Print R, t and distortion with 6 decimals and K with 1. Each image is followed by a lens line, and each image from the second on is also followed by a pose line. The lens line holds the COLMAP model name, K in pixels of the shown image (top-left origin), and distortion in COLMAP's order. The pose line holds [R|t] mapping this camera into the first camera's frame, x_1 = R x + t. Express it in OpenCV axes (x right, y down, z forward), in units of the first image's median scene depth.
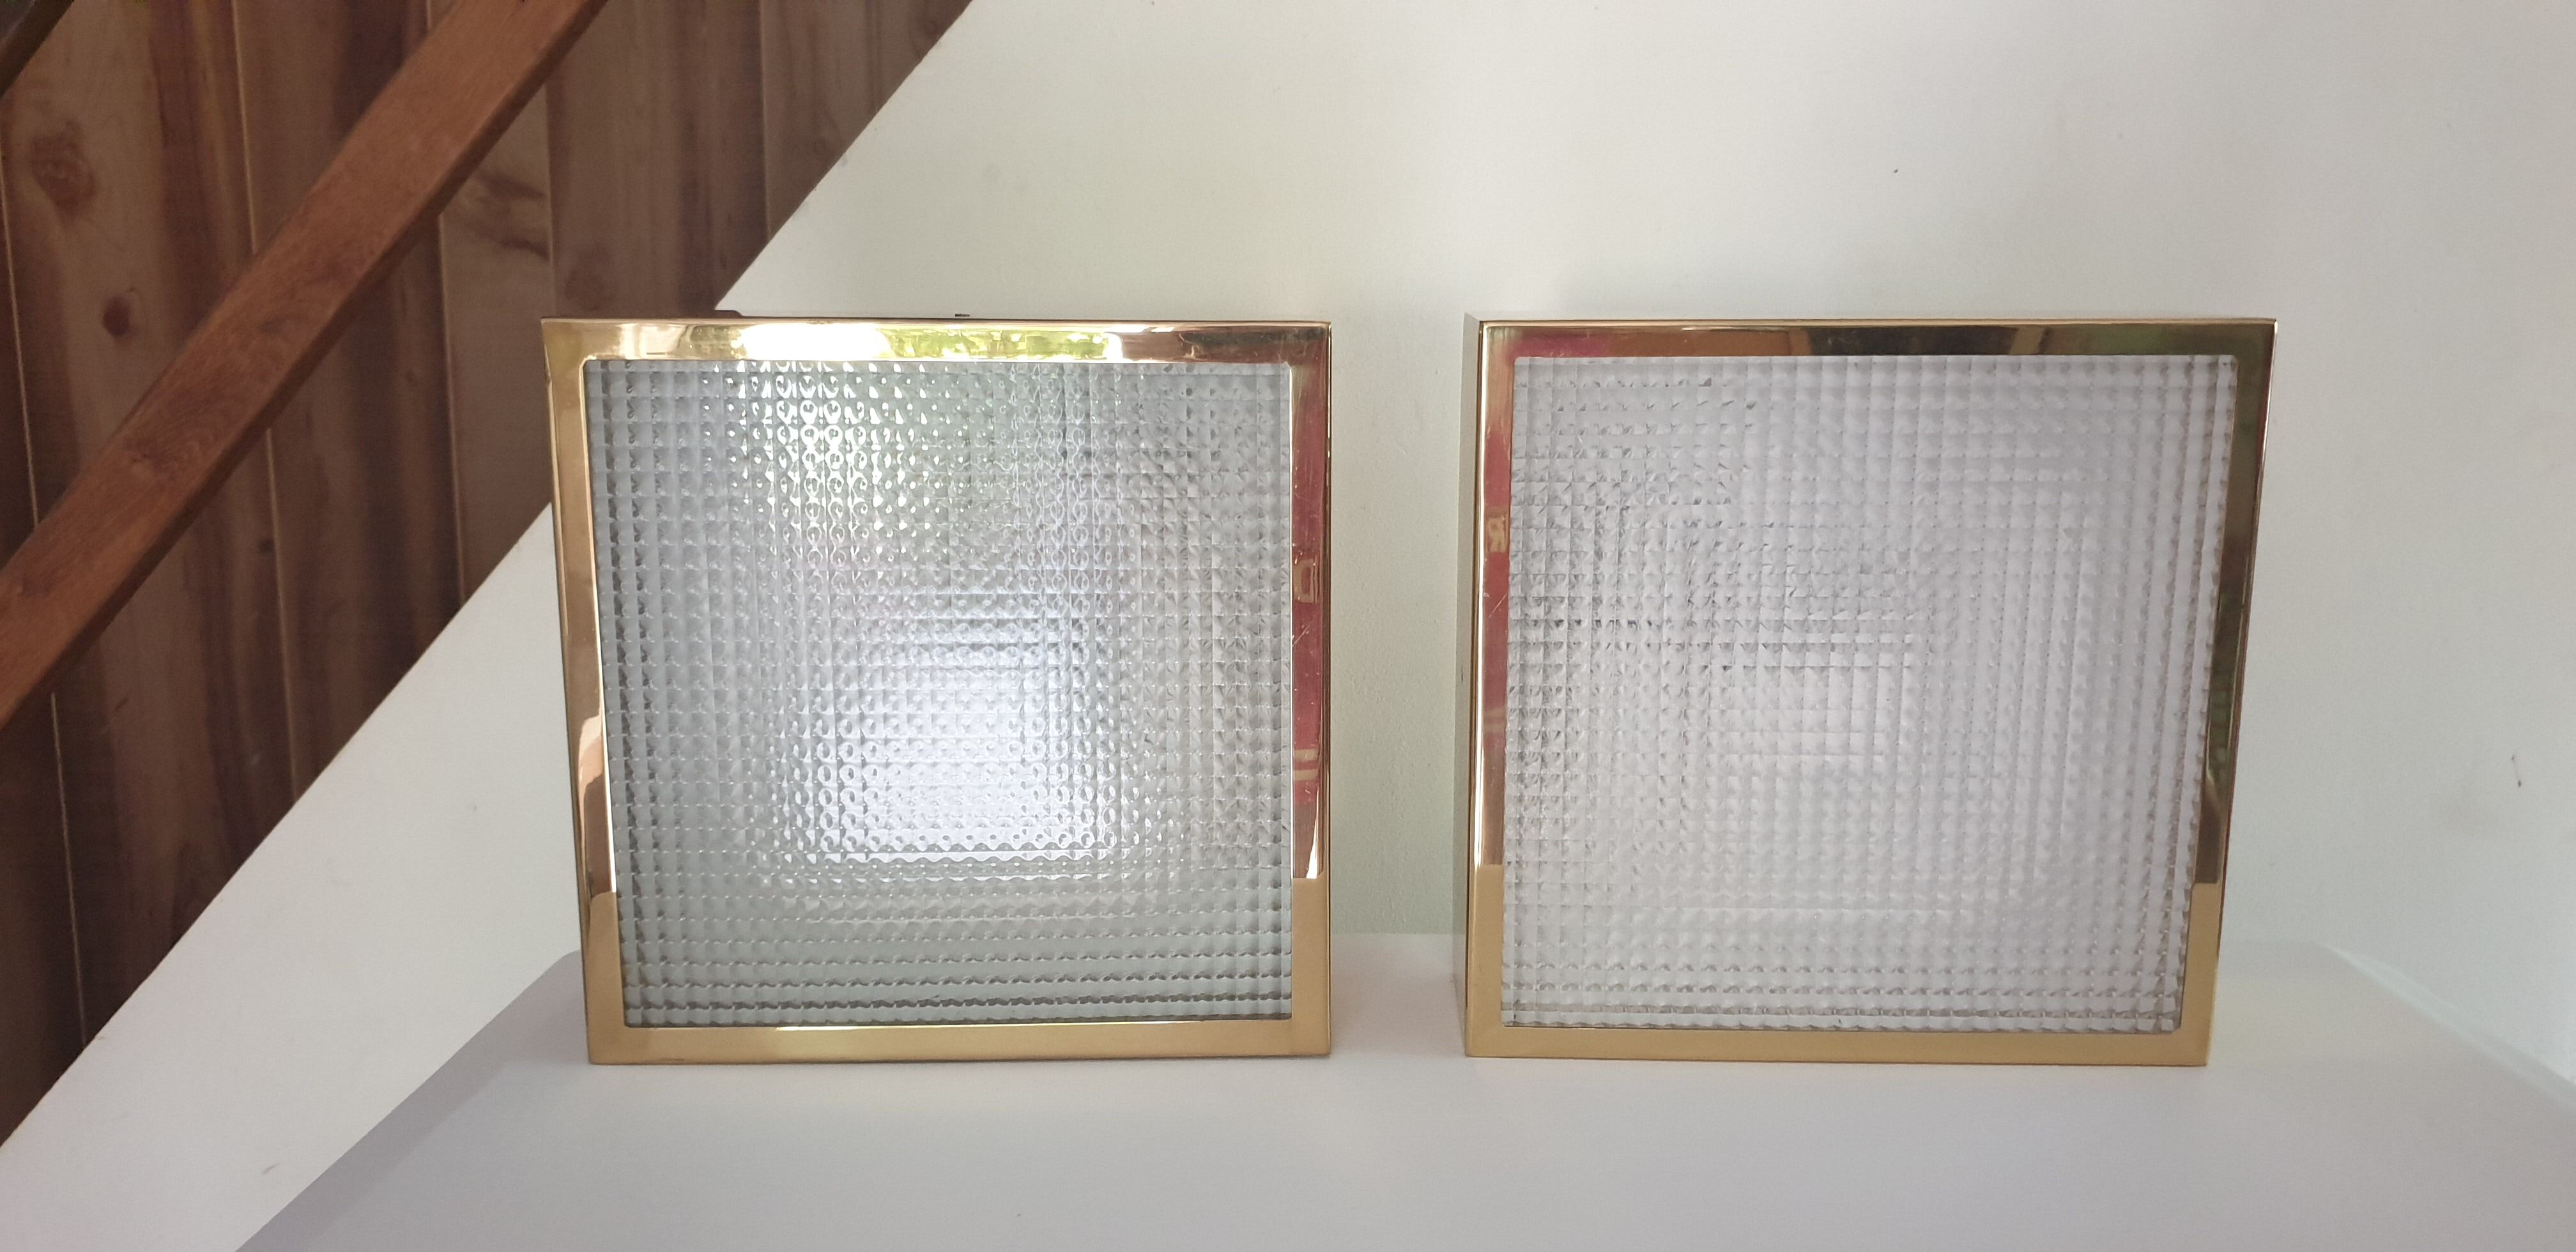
lens RADIAL K [[1916.6, 0, 1317.8], [0, 1916.6, 625.7], [0, 0, 1]] dist [0.039437, -0.083499]
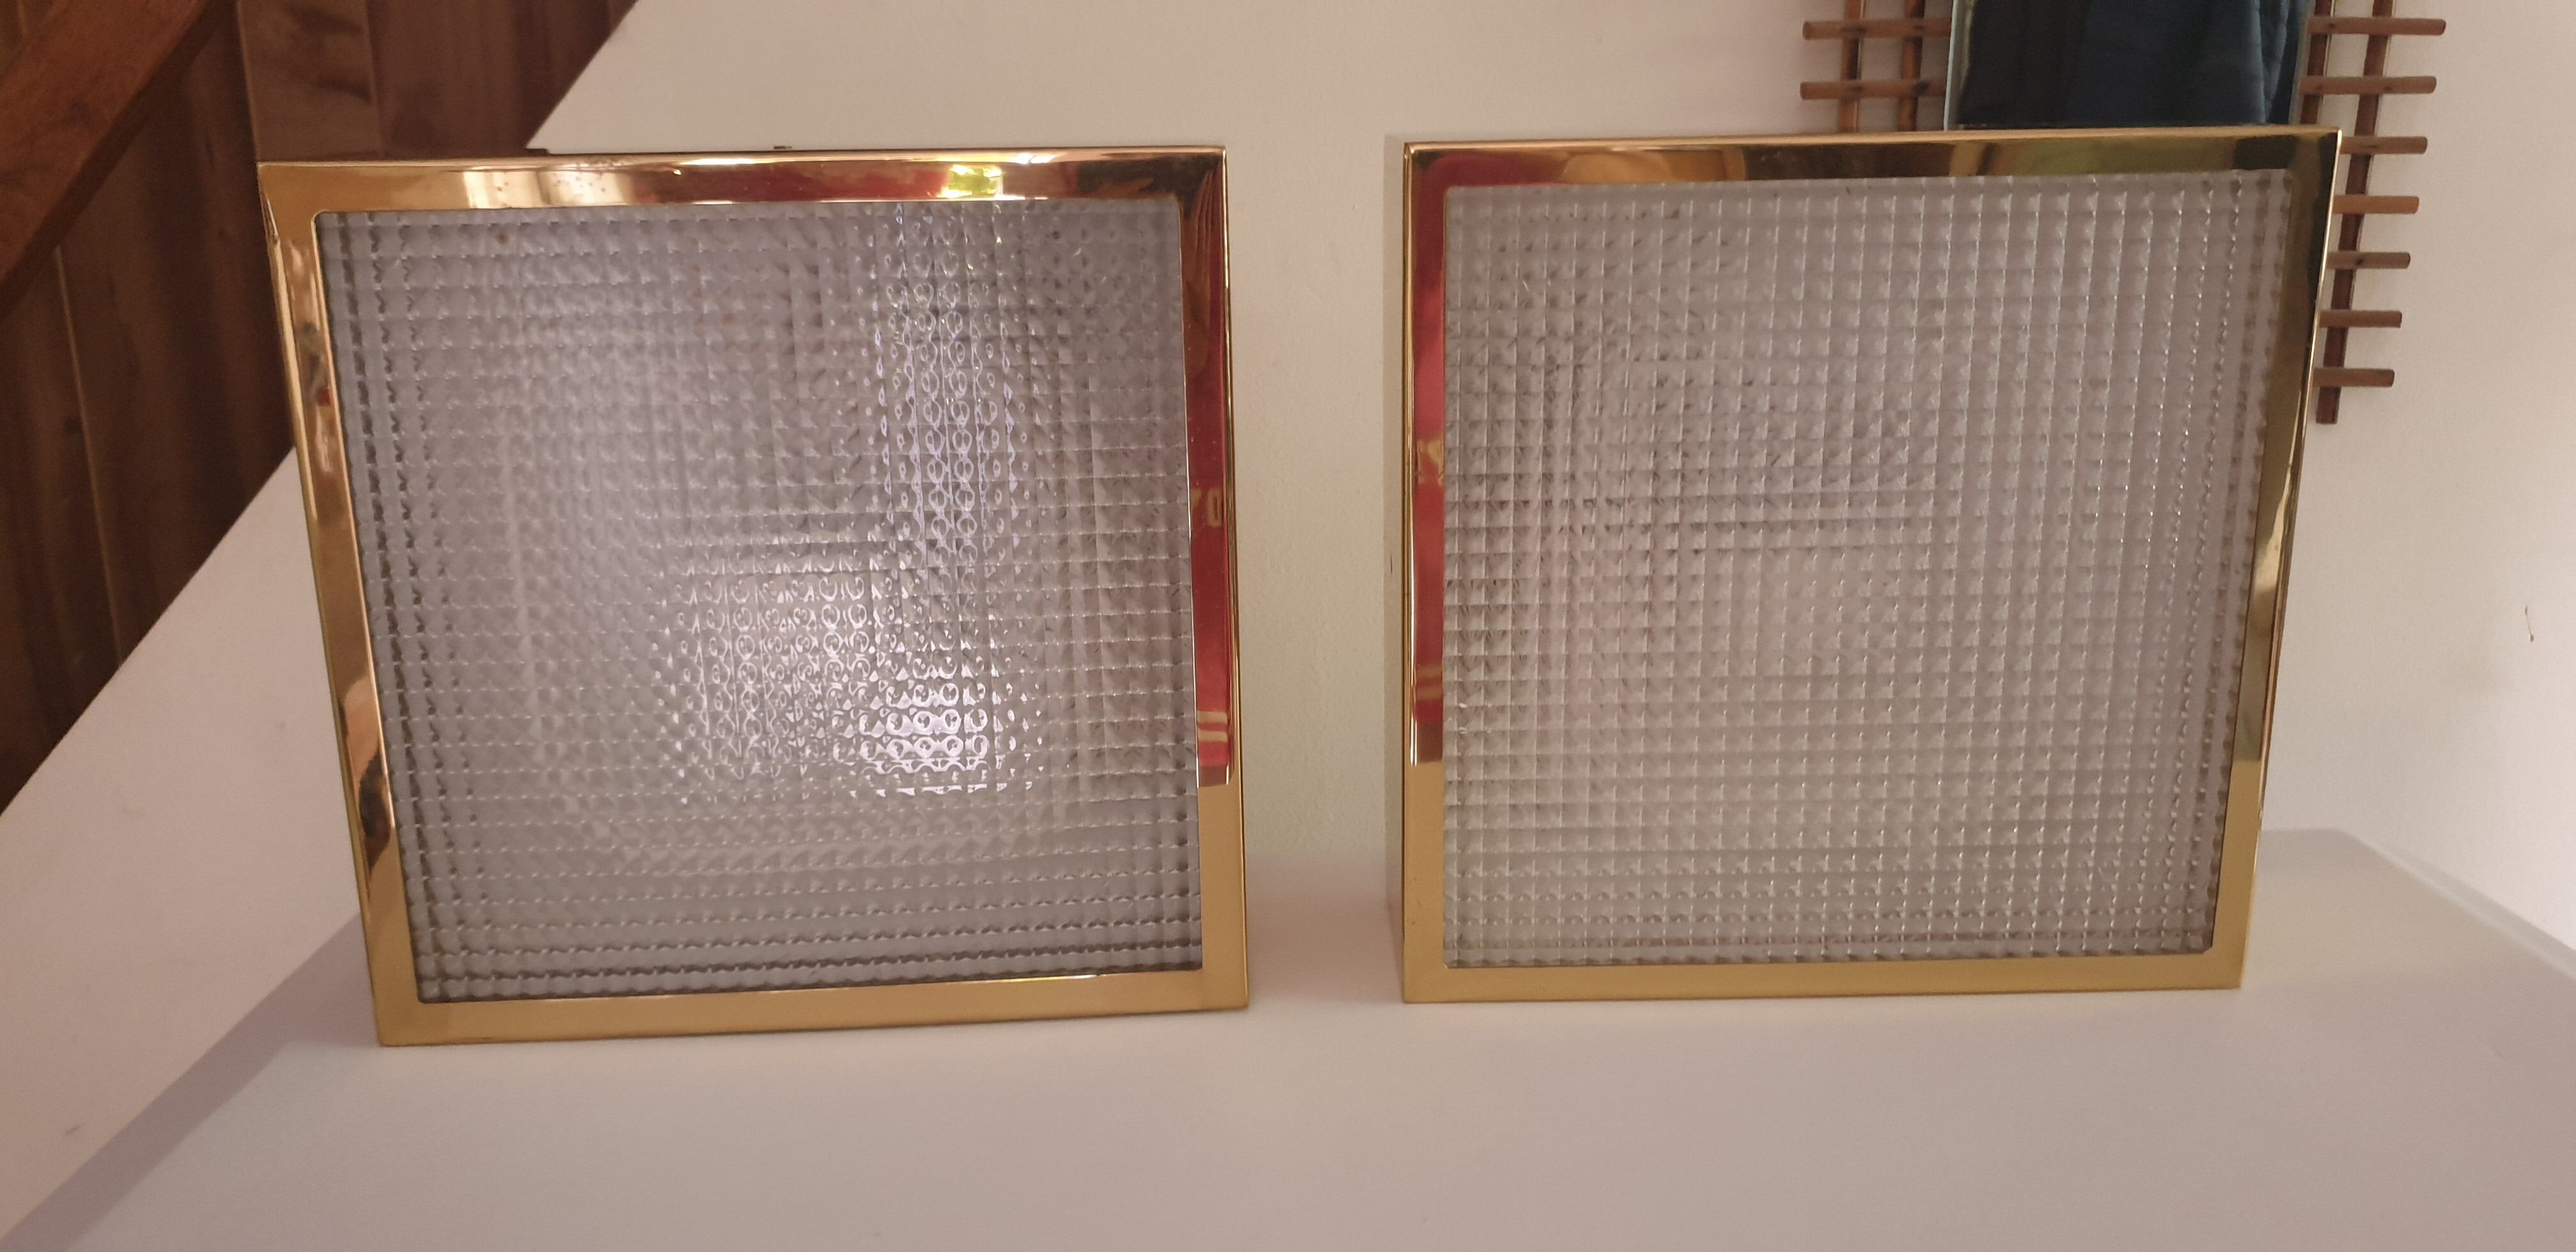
lens RADIAL K [[1916.6, 0, 1317.8], [0, 1916.6, 625.7], [0, 0, 1]] dist [0.039437, -0.083499]
pose [[0.998910, -0.025924, 0.038828, 0.008570], [0.022646, 0.996325, 0.082601, -0.019249], [-0.040826, -0.081631, 0.995826, 0.148910]]
